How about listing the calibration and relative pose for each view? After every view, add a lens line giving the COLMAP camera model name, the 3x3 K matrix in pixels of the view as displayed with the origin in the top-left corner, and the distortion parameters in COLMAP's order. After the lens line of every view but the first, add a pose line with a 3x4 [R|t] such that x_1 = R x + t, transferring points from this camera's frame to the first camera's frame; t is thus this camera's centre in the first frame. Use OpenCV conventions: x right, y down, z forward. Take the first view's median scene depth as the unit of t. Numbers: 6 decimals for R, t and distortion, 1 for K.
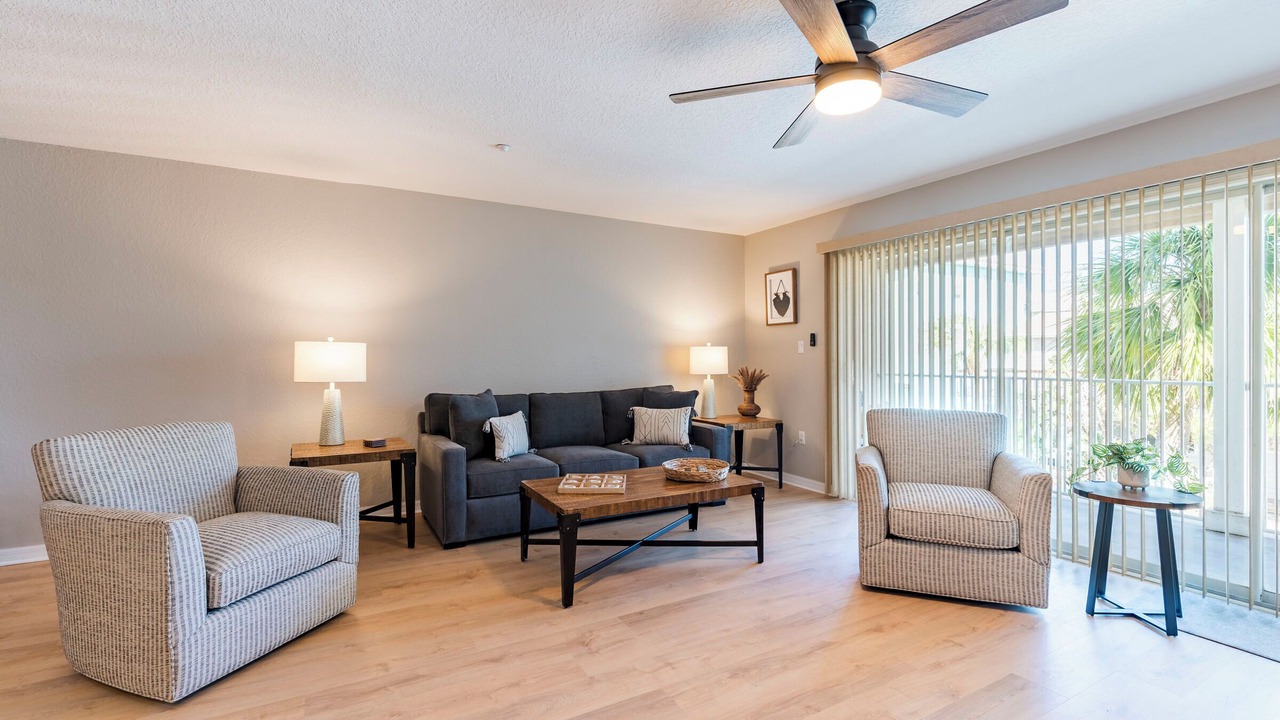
lens RADIAL K [[573.3, 0, 645.7], [0, 573.3, 359.9], [0, 0, 1]] dist [-0.002301, -0.000682]
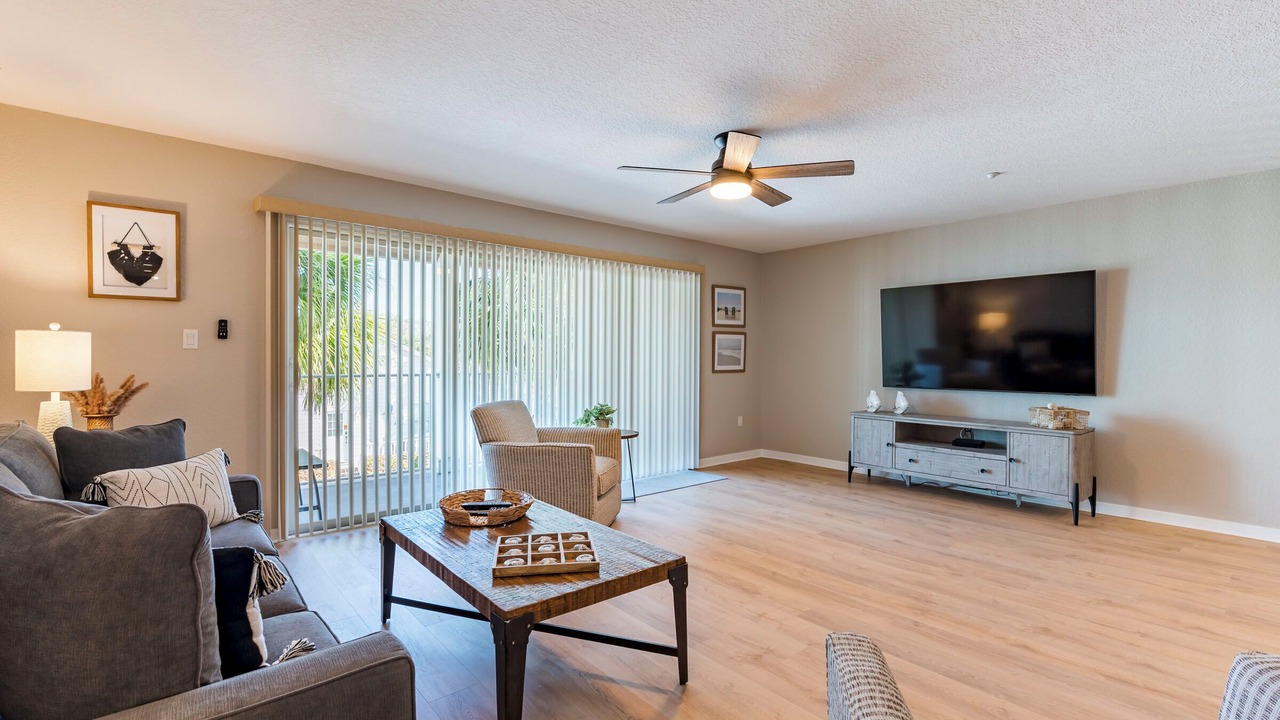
lens RADIAL K [[573.3, 0, 645.7], [0, 573.3, 359.9], [0, 0, 1]] dist [-0.002301, -0.000682]
pose [[-0.195691, -0.009550, 0.980619, -0.647684], [0.000201, 0.999952, 0.009779, -0.006905], [-0.980666, 0.002111, -0.195680, 0.884475]]
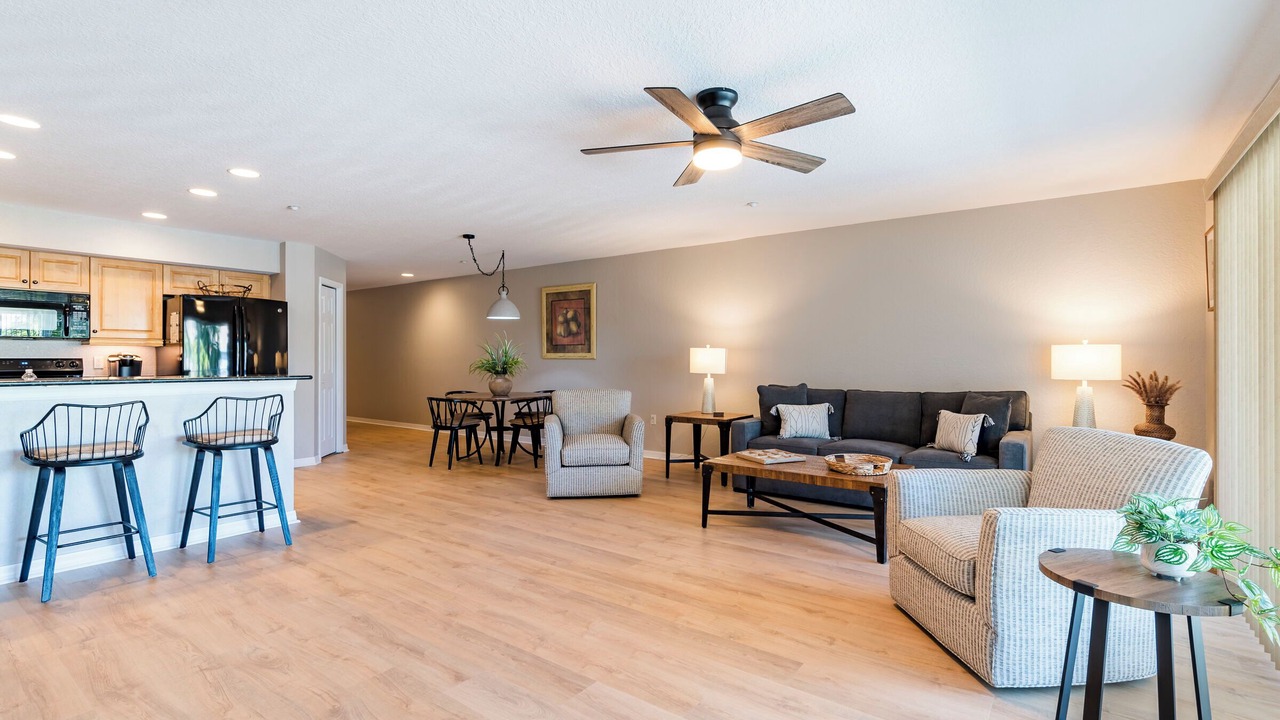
lens RADIAL K [[596.3, 0, 635.6], [0, 596.3, 359.2], [0, 0, 1]] dist [0.000179, -0.000347]
pose [[0.391955, 0.002238, -0.919982, 0.885013], [-0.005816, 0.999983, -0.000045, 0.000061], [0.919966, 0.005368, 0.391961, 0.173669]]
